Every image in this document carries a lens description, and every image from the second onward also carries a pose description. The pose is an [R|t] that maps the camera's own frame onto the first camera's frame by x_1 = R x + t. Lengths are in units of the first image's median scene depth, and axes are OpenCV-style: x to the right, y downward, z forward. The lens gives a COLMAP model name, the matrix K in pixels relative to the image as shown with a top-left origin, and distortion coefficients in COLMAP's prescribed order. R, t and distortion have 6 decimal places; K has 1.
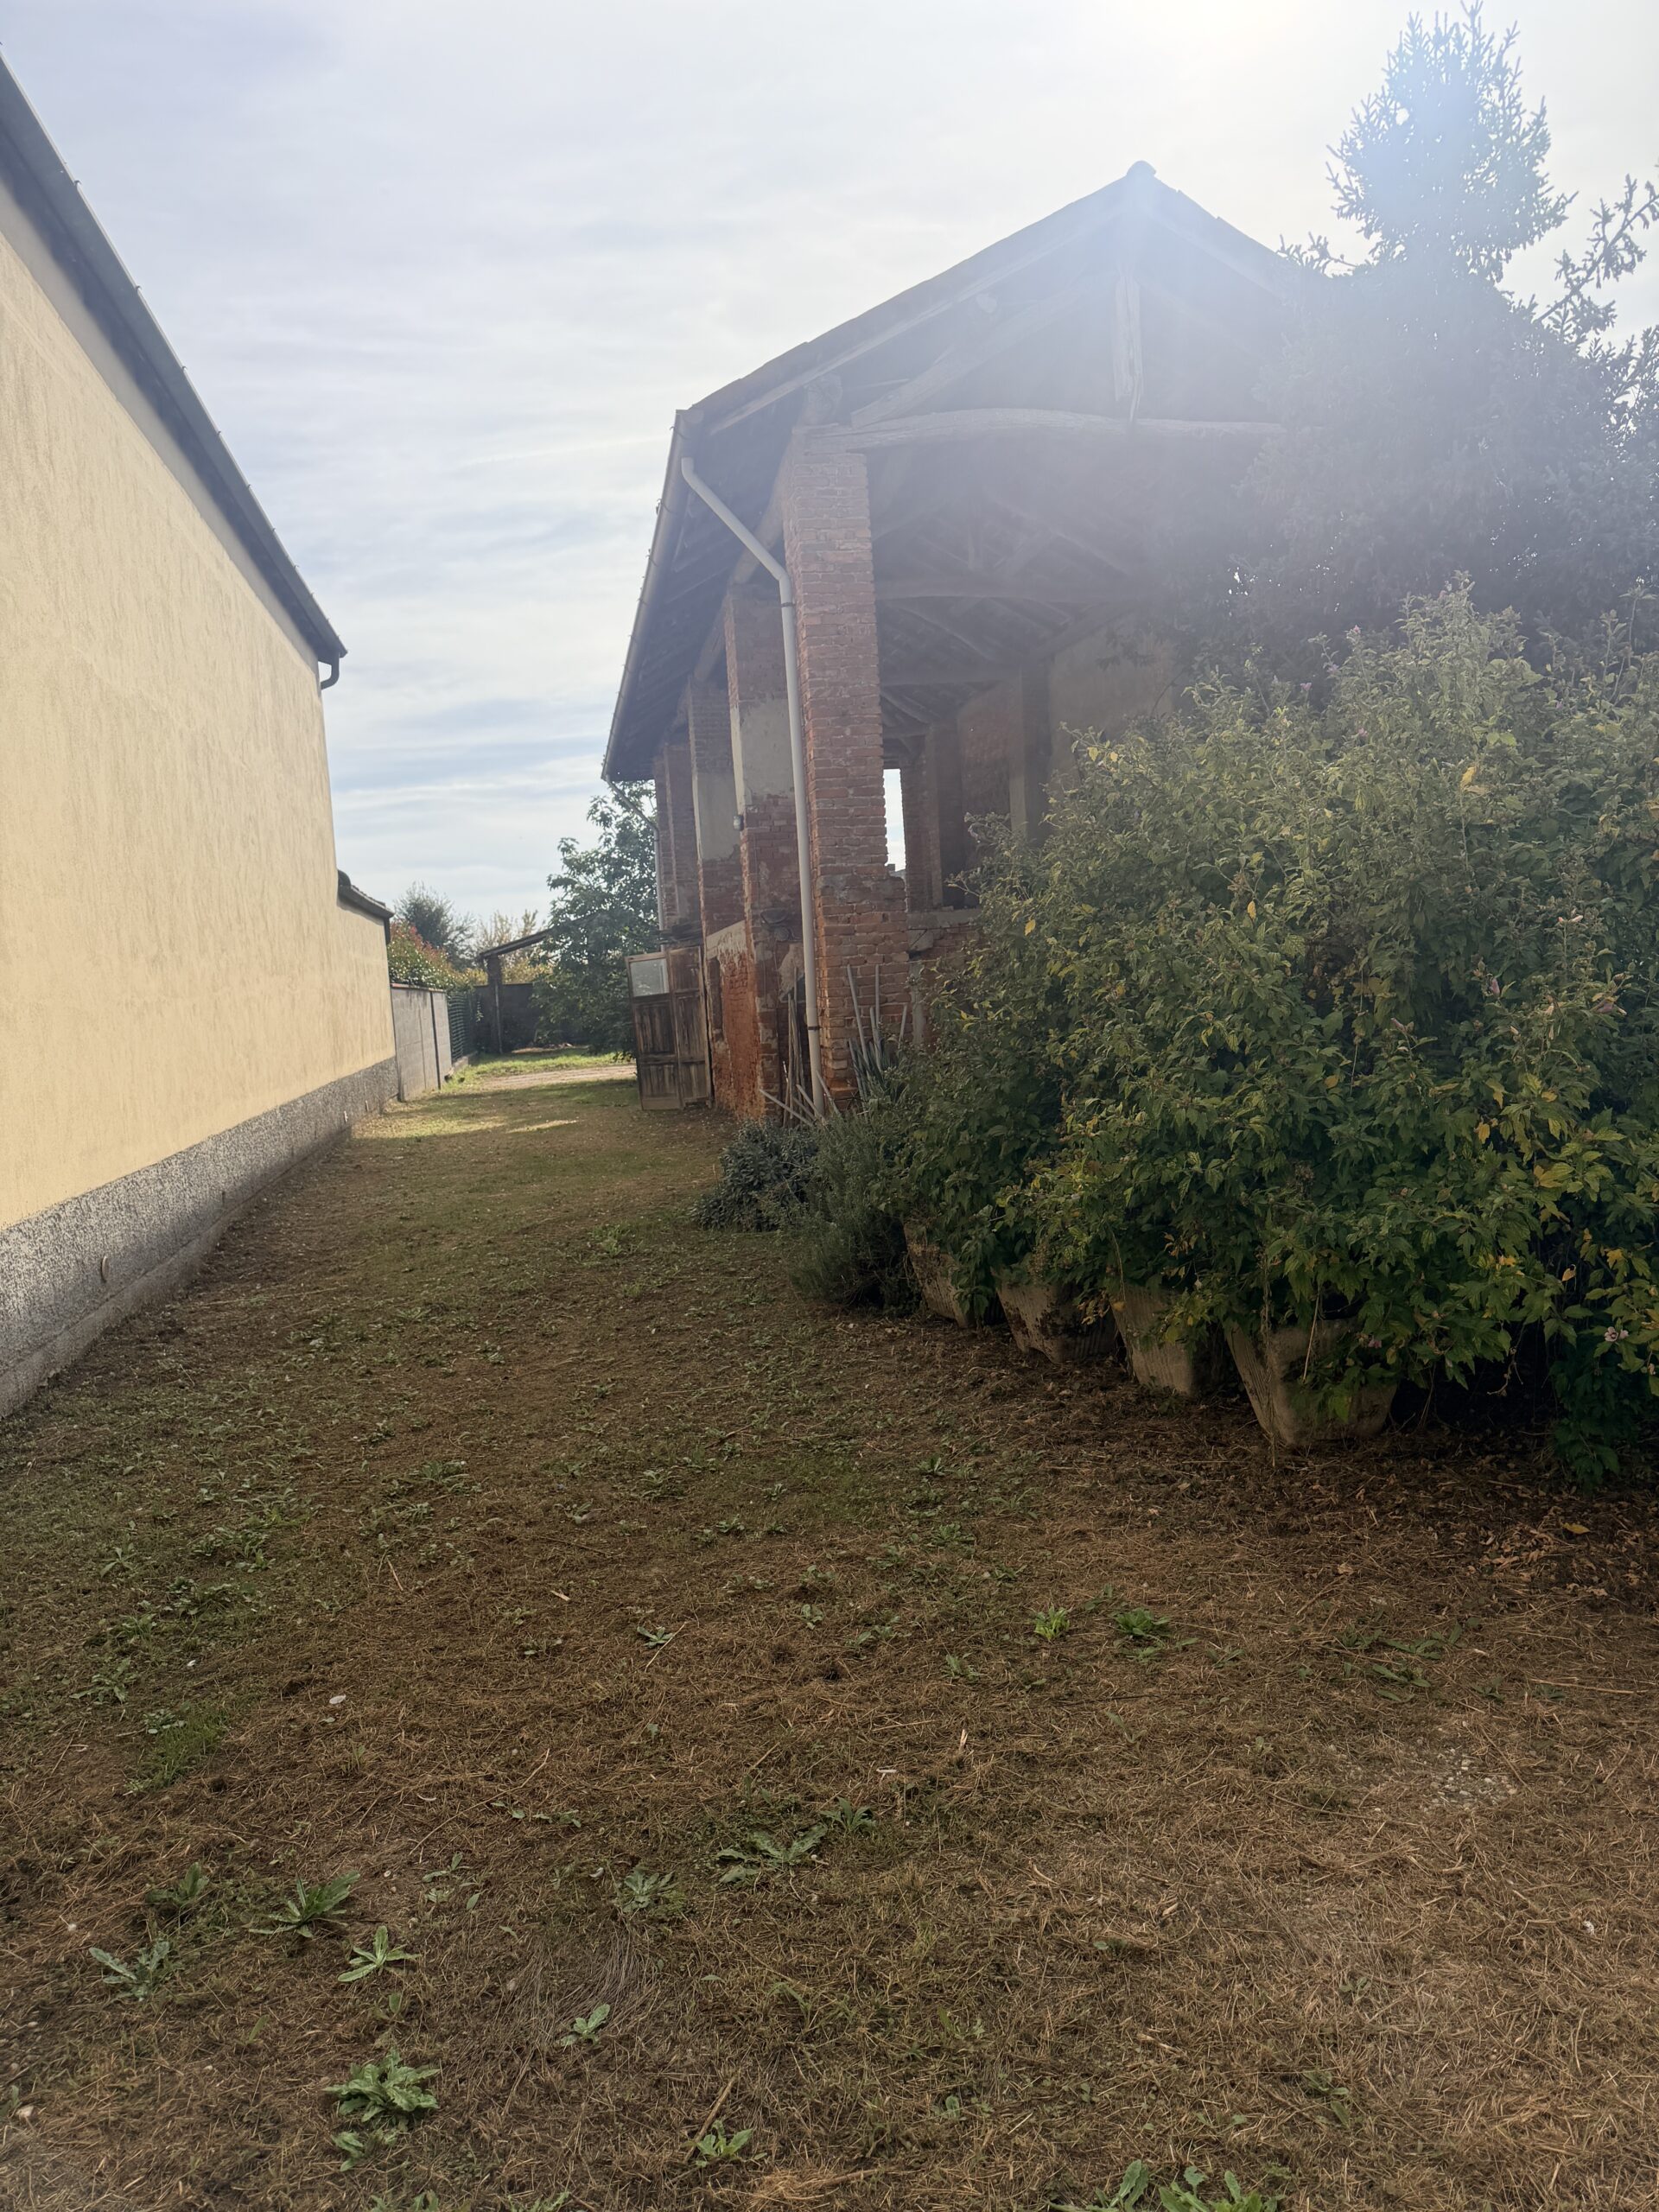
lens RADIAL K [[1536.4, 0, 892.8], [0, 1536.4, 1107.0], [0, 0, 1]] dist [0.098348, -0.162502]
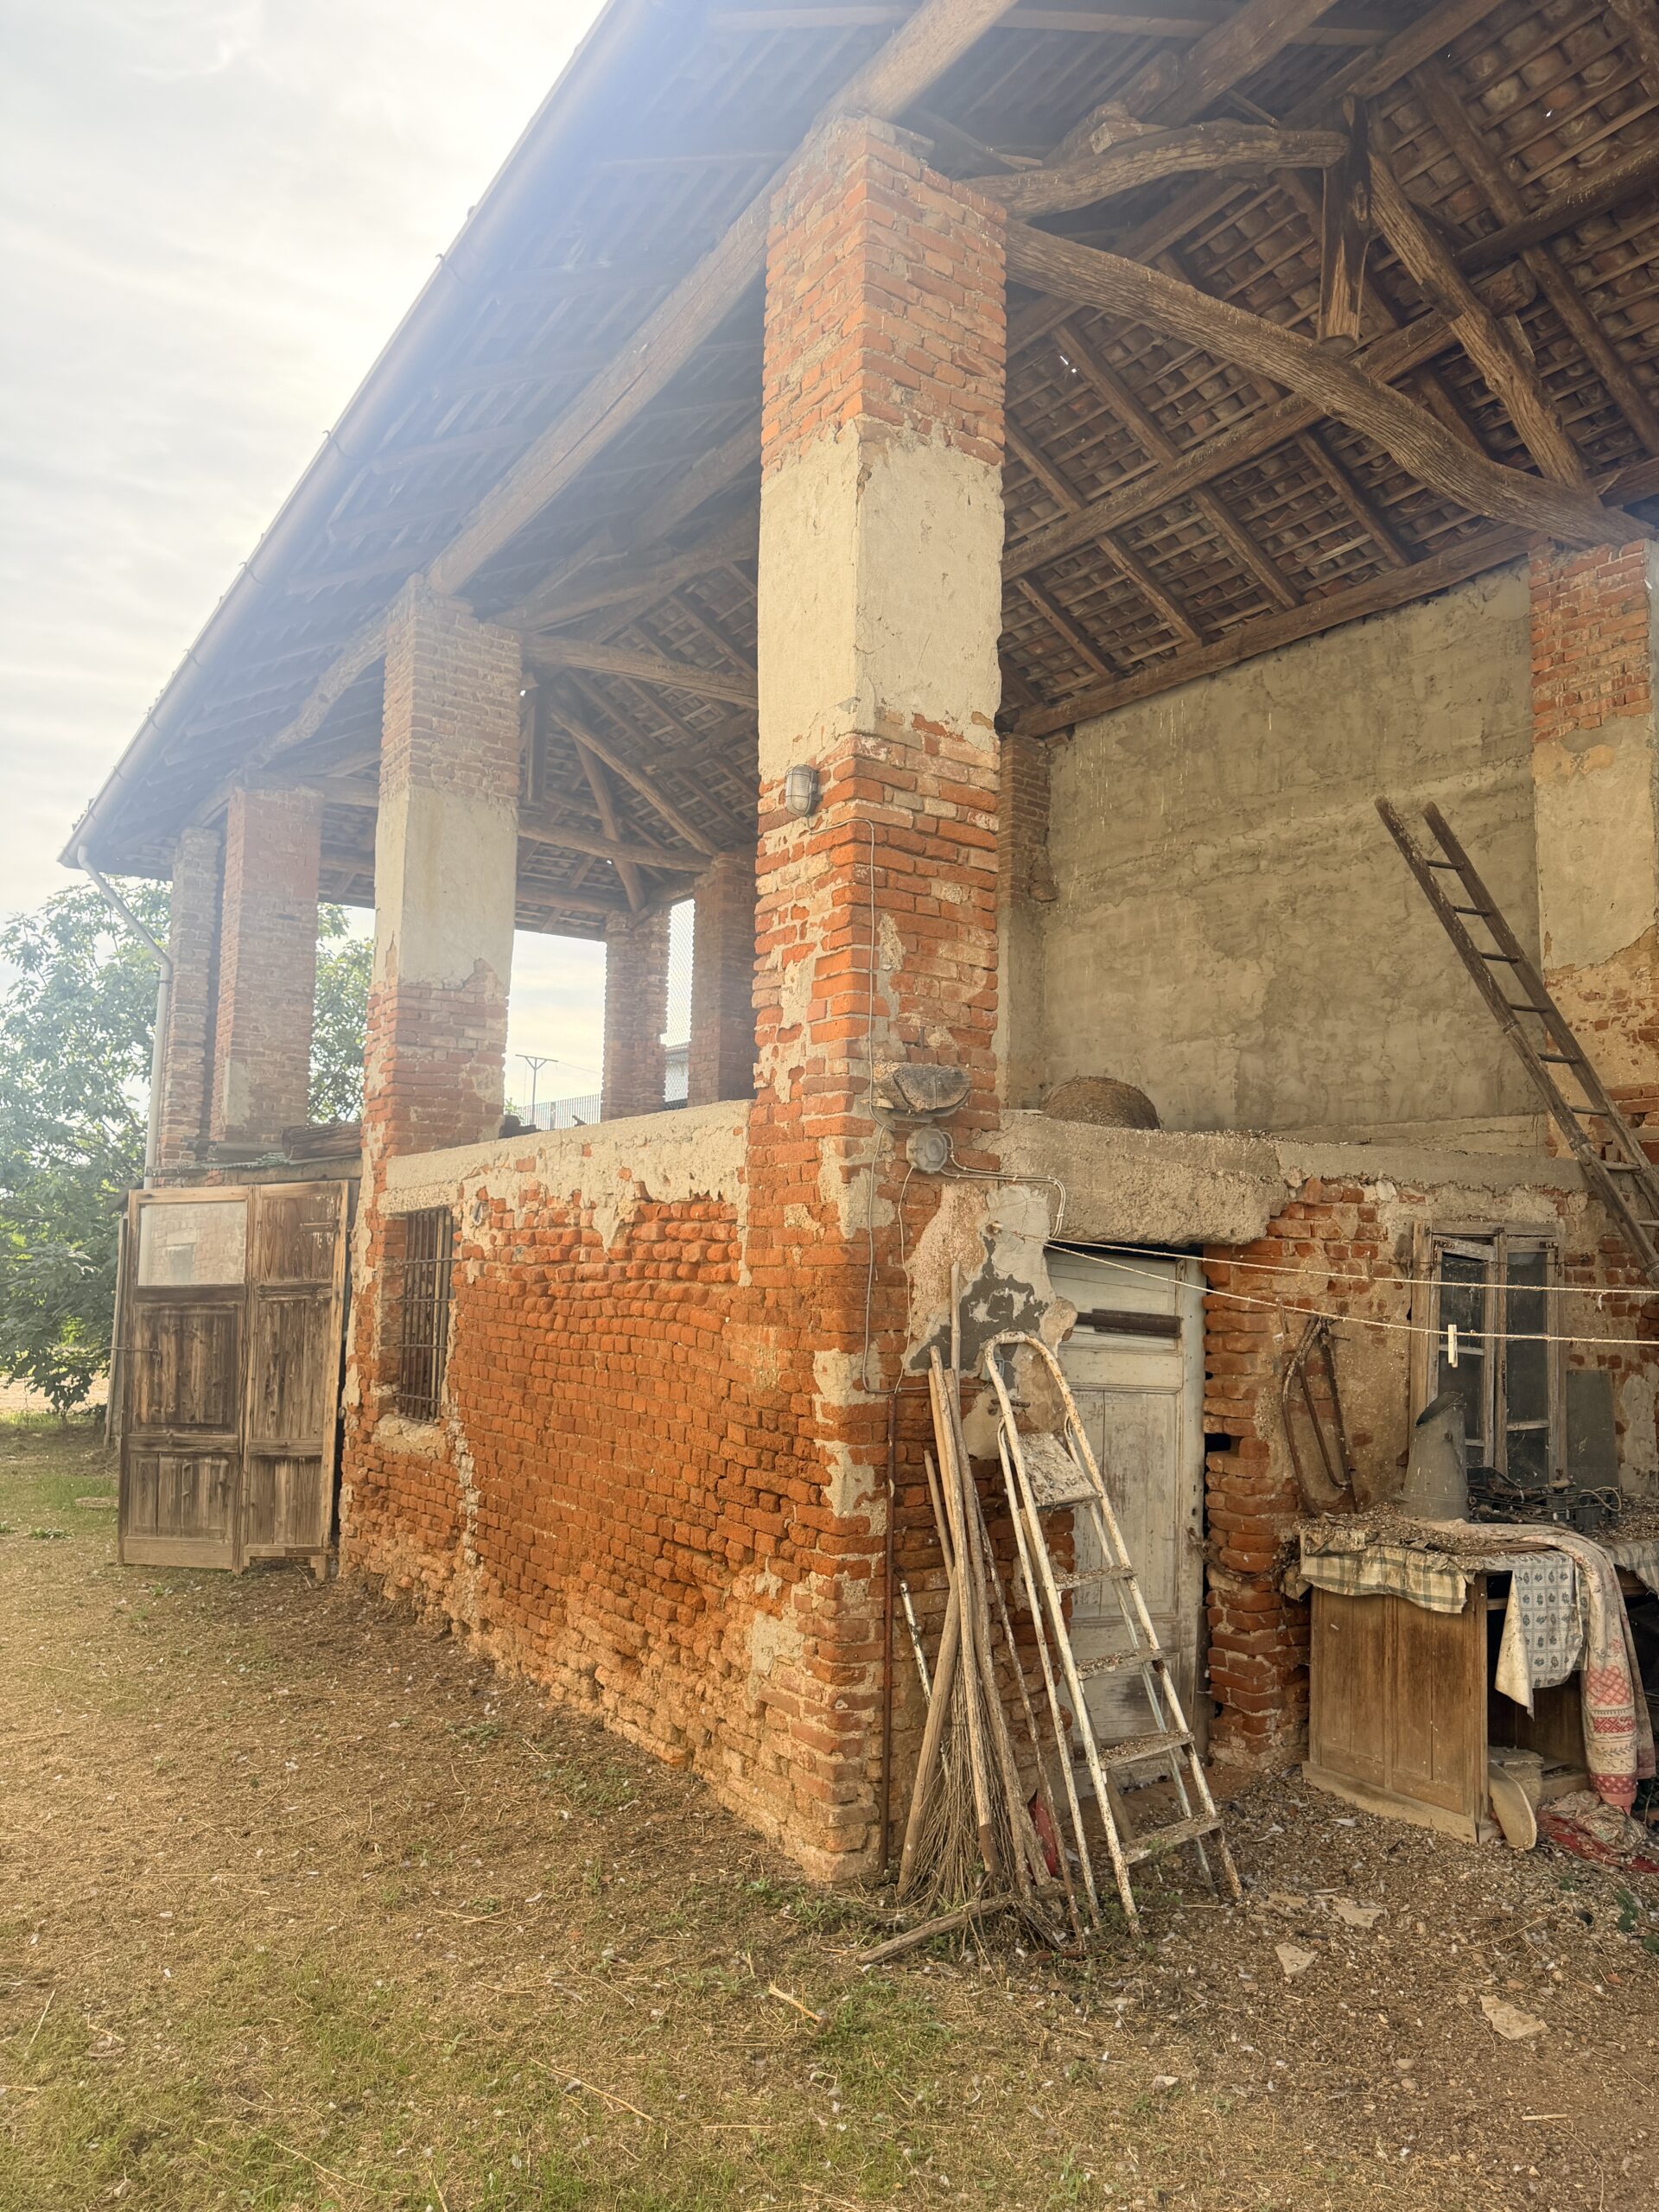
lens RADIAL K [[1536.4, 0, 892.8], [0, 1536.4, 1107.0], [0, 0, 1]] dist [0.098348, -0.162502]
pose [[0.922965, 0.113283, 0.367835, -0.144573], [-0.040732, 0.979086, -0.199329, -0.044697], [-0.382723, 0.168991, 0.908276, 0.543225]]
